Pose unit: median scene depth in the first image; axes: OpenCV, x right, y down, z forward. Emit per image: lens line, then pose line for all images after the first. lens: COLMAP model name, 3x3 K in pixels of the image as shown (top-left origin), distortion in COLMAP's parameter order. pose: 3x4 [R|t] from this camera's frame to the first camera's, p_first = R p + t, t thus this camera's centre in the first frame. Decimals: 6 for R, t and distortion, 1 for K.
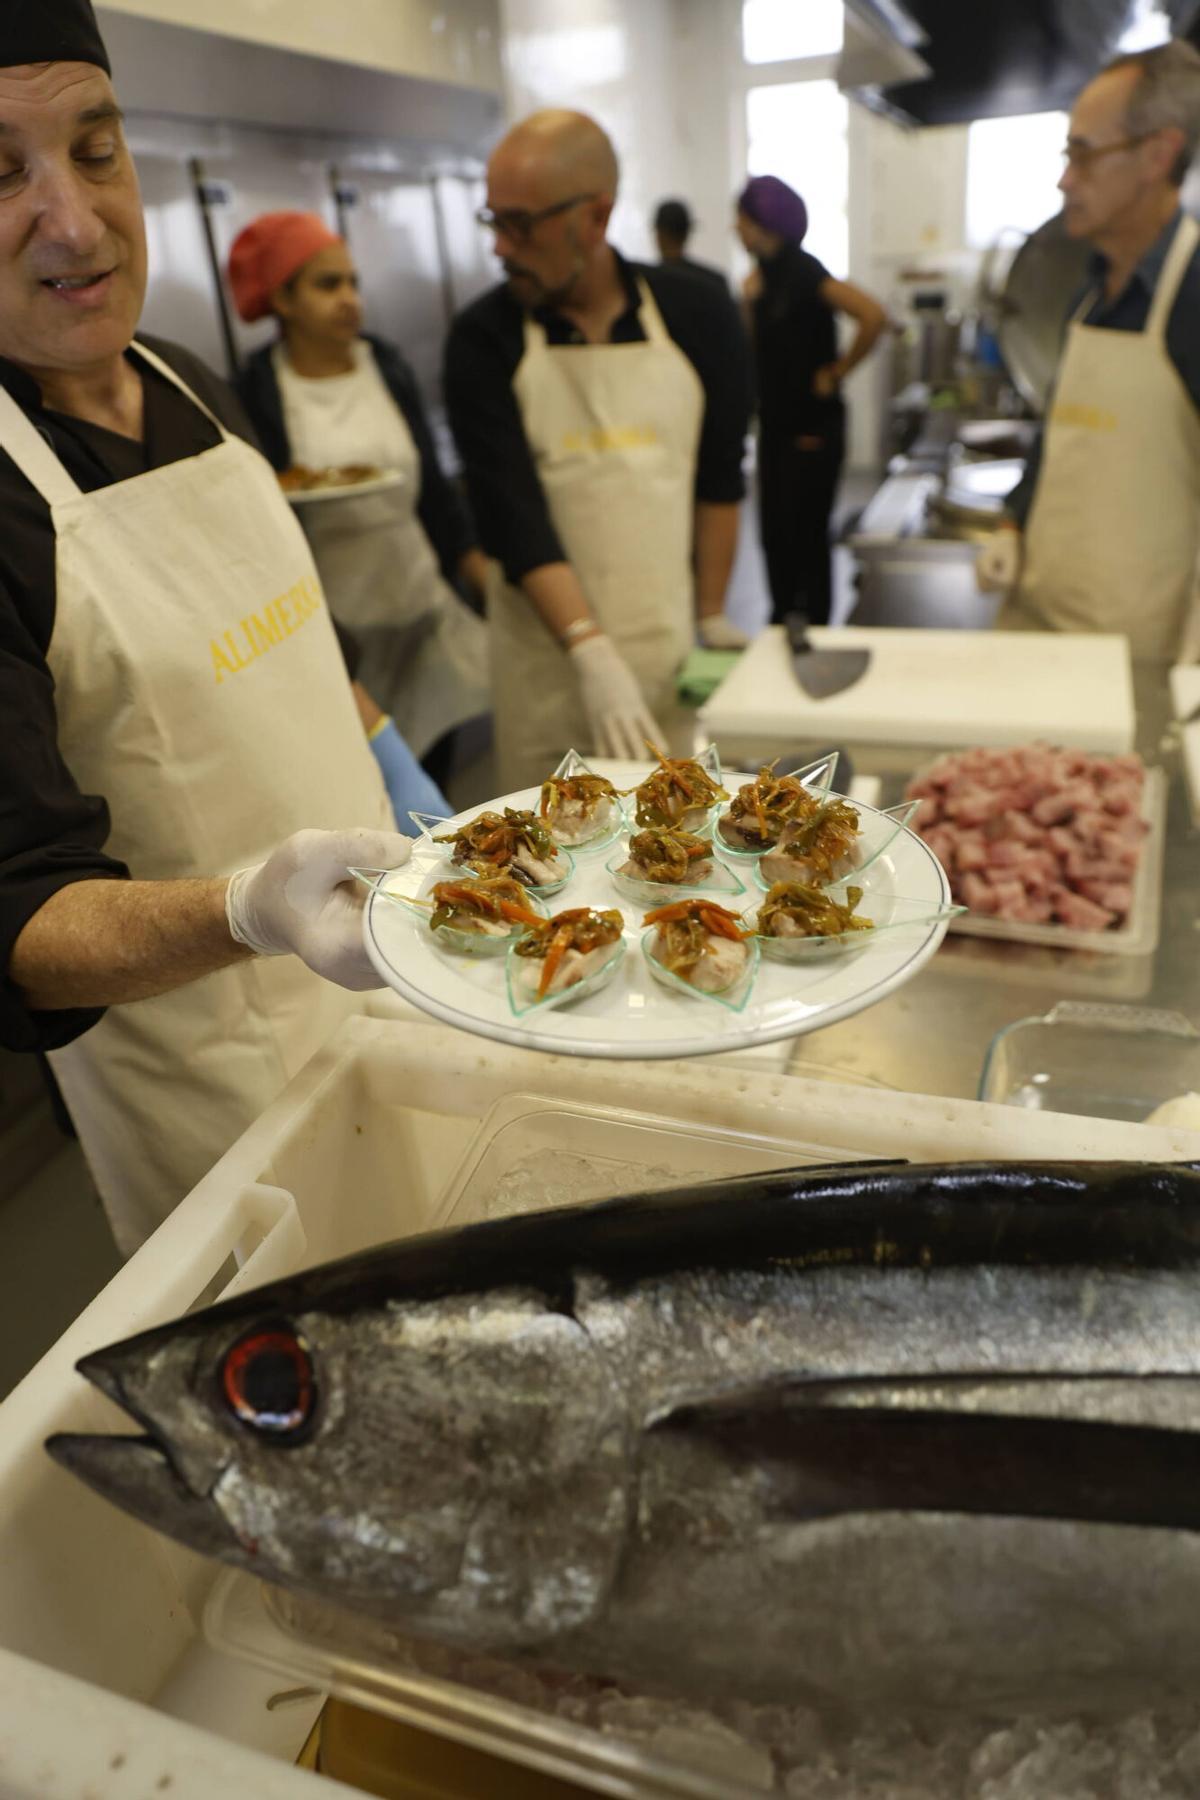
lens RADIAL K [[1194.5, 0, 600.9], [0, 1194.5, 892.3], [0, 0, 1]] dist [-0.088737, 0.058347]
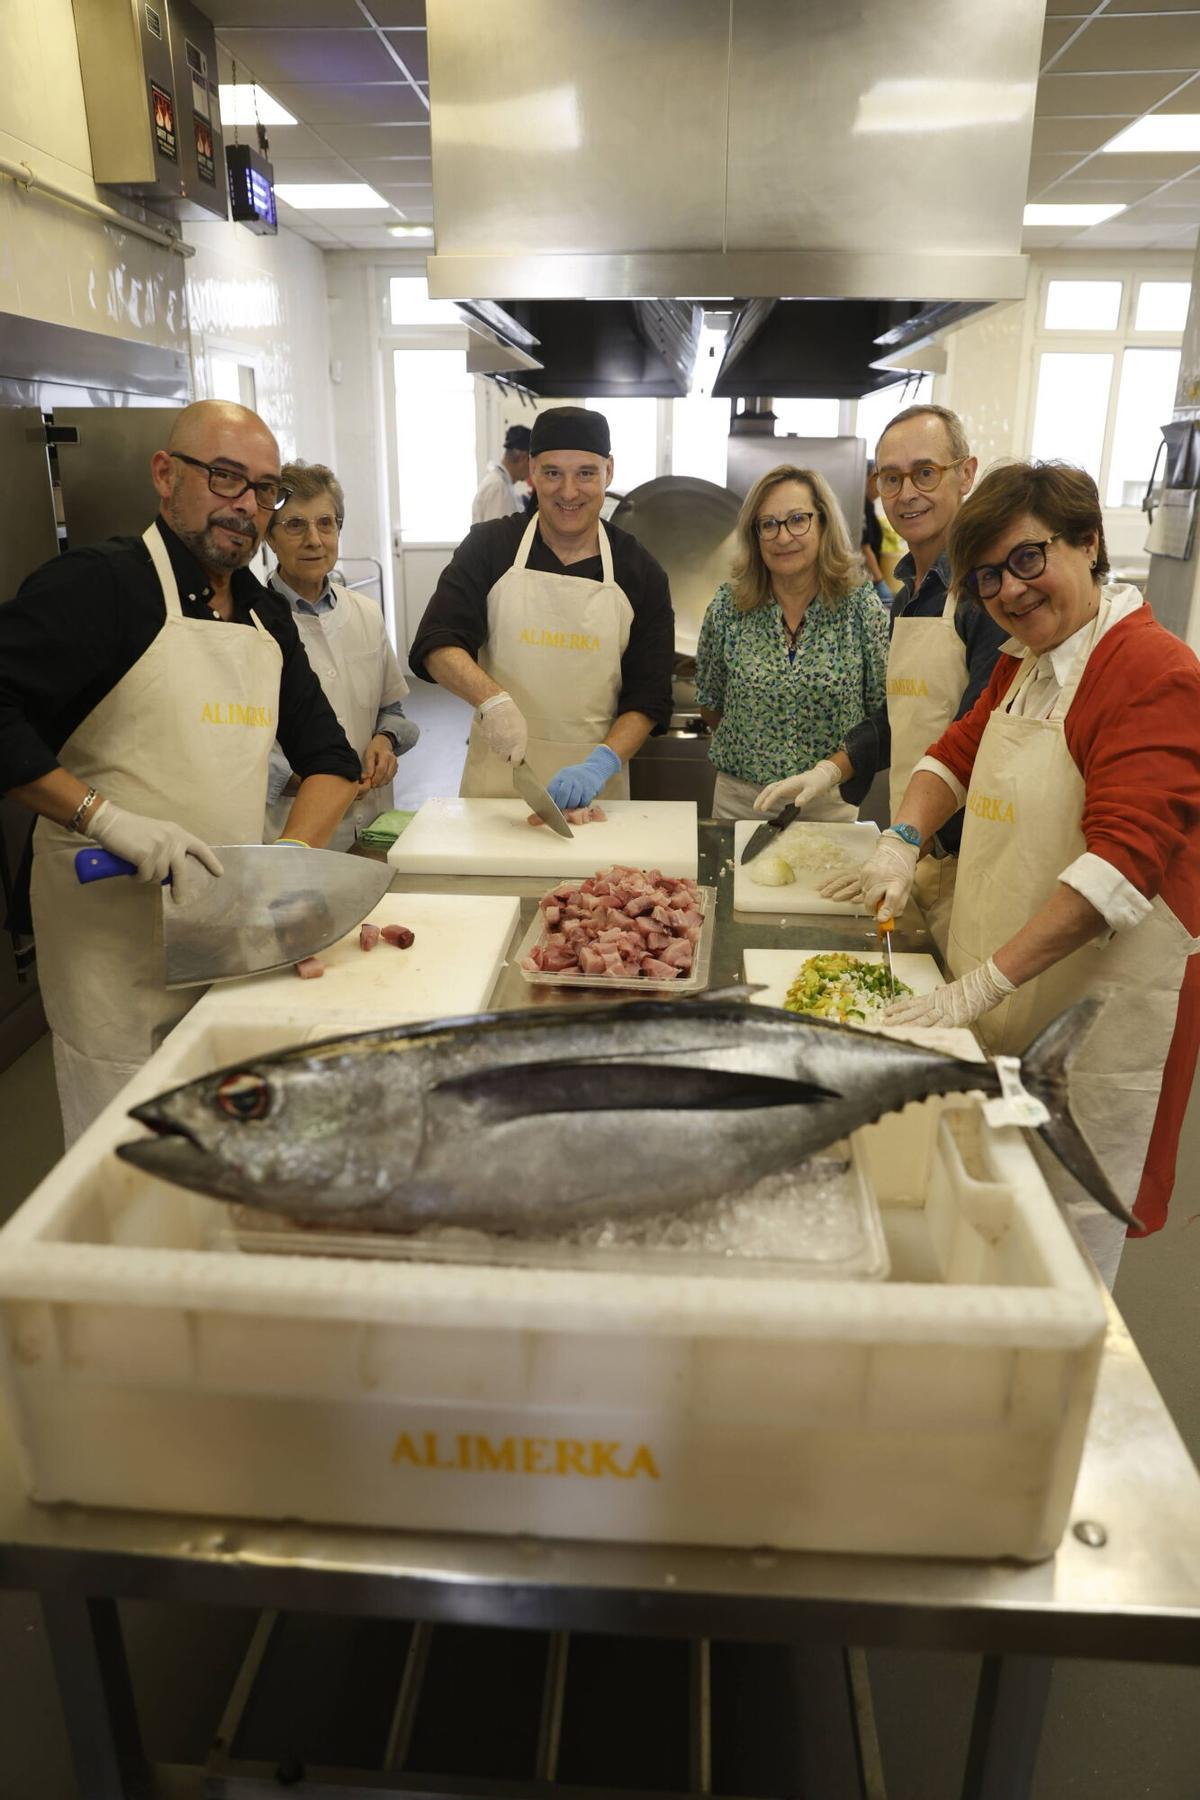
lens RADIAL K [[1221.6, 0, 598.7], [0, 1221.6, 883.5], [0, 0, 1]] dist [-0.069433, 0.006332]
pose [[0.958505, -0.010687, 0.284875, -0.292282], [0.059360, 0.984876, -0.162777, 0.443107], [-0.278827, 0.172933, 0.944643, -1.283632]]
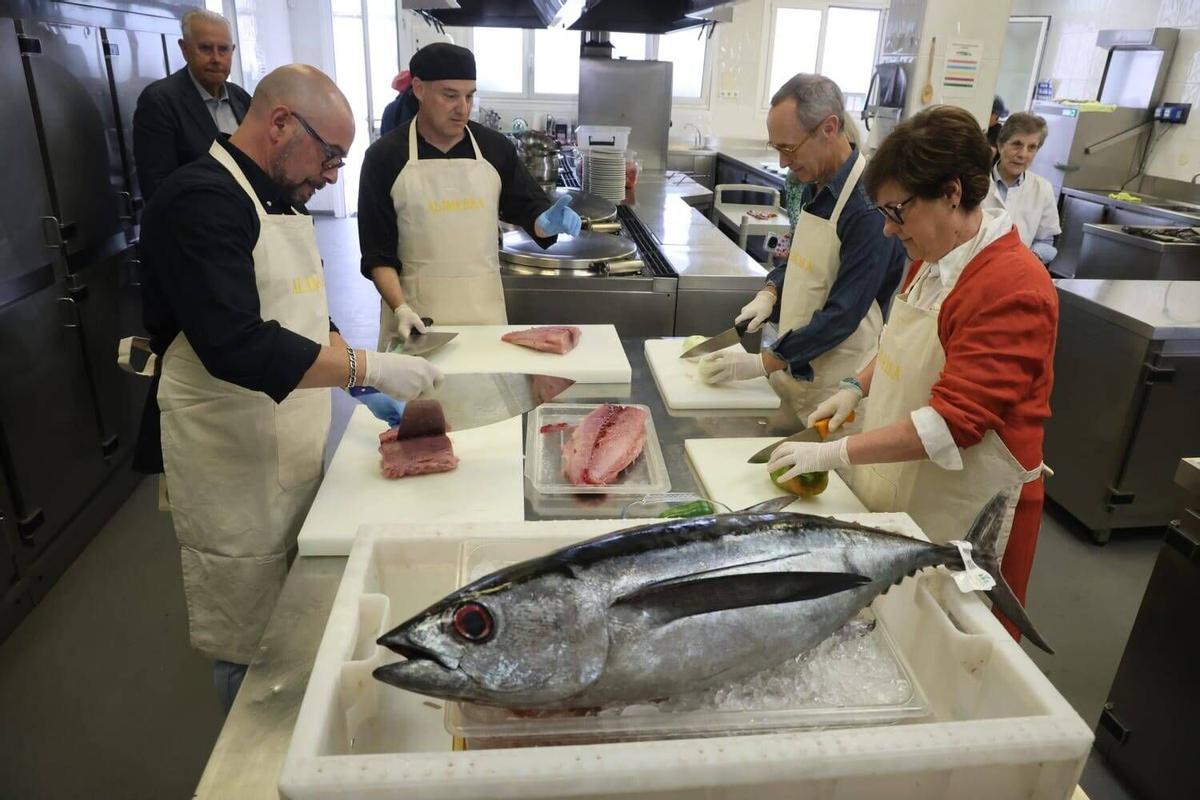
lens RADIAL K [[814.4, 0, 600.0], [0, 814.4, 400.0], [0, 0, 1]] dist [-0.069433, 0.006332]
pose [[0.896963, -0.055332, 0.438630, -0.820113], [0.105907, 0.990142, -0.091668, 0.117430], [-0.429234, 0.128677, 0.893980, -0.860188]]
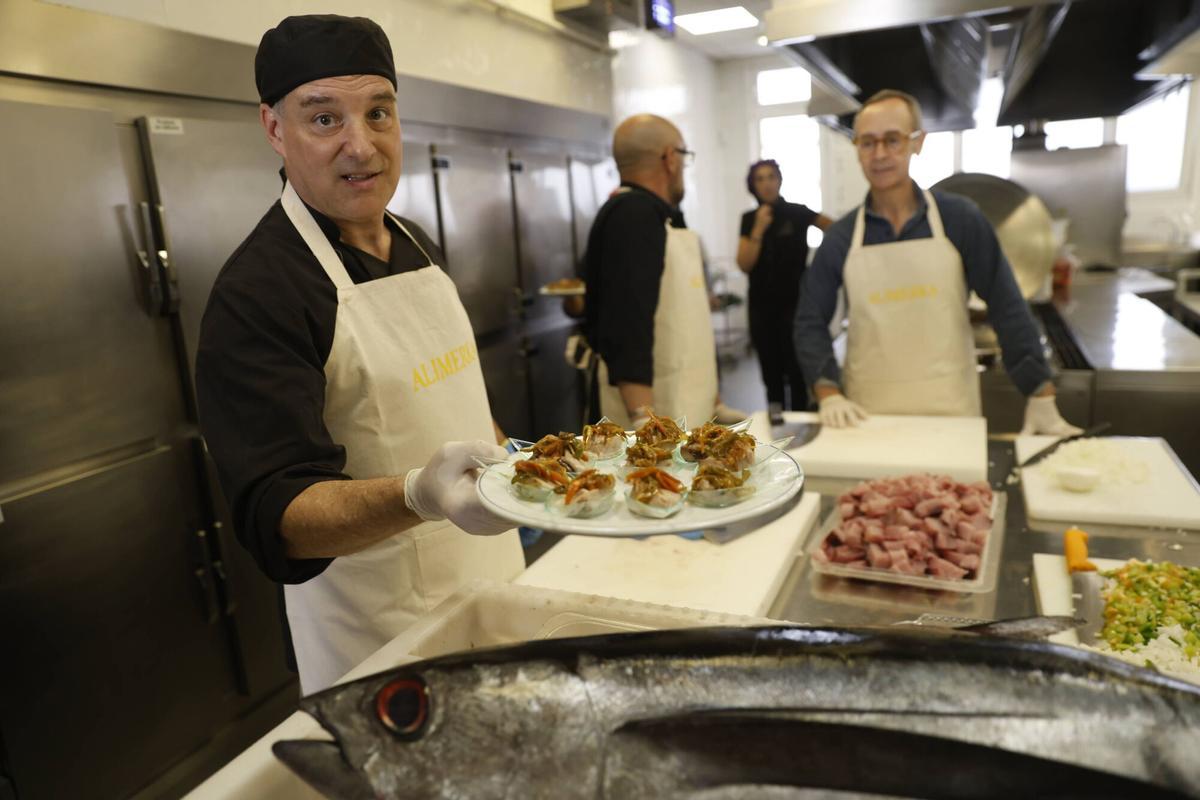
lens RADIAL K [[805.0, 0, 606.5], [0, 805.0, 402.4], [0, 0, 1]] dist [-0.091907, 0.066483]
pose [[0.996646, 0.028473, -0.076717, 0.102867], [-0.047716, 0.963843, -0.262164, 0.281878], [0.066479, 0.264946, 0.961969, -0.250131]]
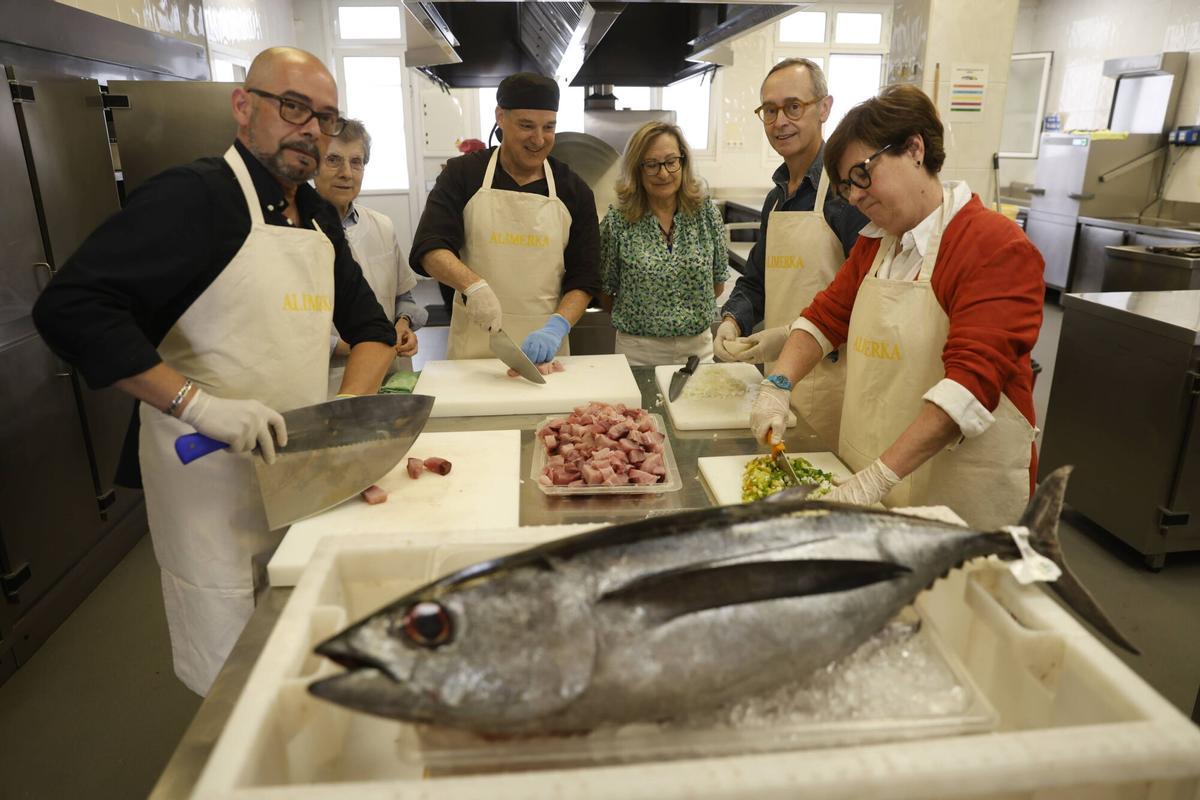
lens RADIAL K [[813.1, 0, 600.0], [0, 813.1, 400.0], [0, 0, 1]] dist [-0.072248, 0.026454]
pose [[0.906358, -0.058313, 0.418467, -0.610798], [0.141767, 0.974985, -0.171190, 0.319421], [-0.398016, 0.214484, 0.891953, -0.582634]]
